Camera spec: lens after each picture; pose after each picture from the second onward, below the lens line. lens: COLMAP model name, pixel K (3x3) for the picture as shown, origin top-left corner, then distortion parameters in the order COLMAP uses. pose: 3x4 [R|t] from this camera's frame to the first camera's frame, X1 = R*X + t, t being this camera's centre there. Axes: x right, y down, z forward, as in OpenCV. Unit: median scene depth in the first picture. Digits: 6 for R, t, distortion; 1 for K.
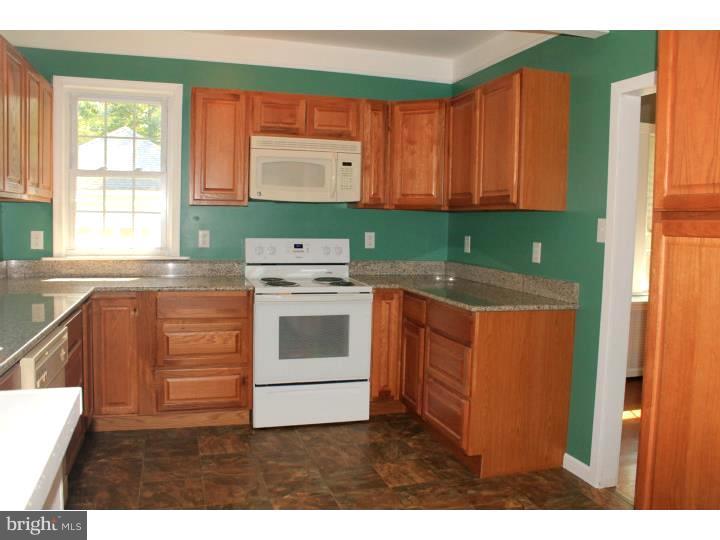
lens RADIAL K [[612.2, 0, 360.0], [0, 612.2, 270.0], [0, 0, 1]] dist [-0.081427, 0.001716]
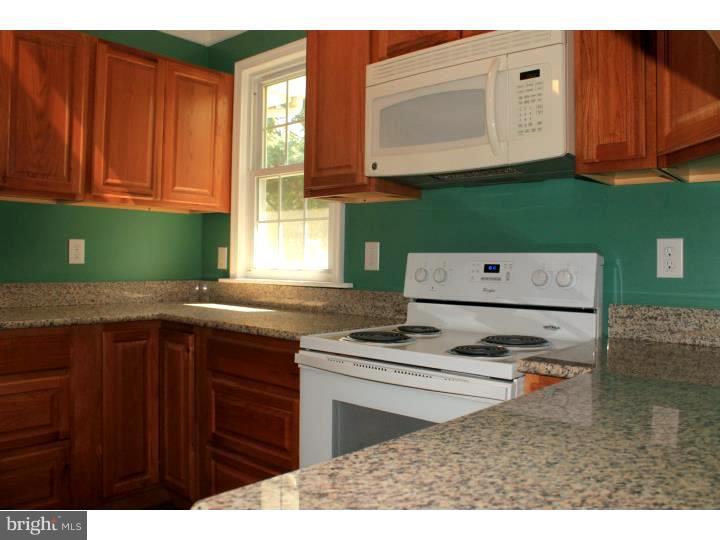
lens RADIAL K [[601.0, 0, 360.0], [0, 601.0, 270.0], [0, 0, 1]] dist [-0.149801, -0.000030]
pose [[0.513018, -0.002128, -0.858375, 0.265319], [-0.073866, 0.996178, -0.046616, -0.007649], [0.855194, 0.087320, 0.510900, 0.684213]]
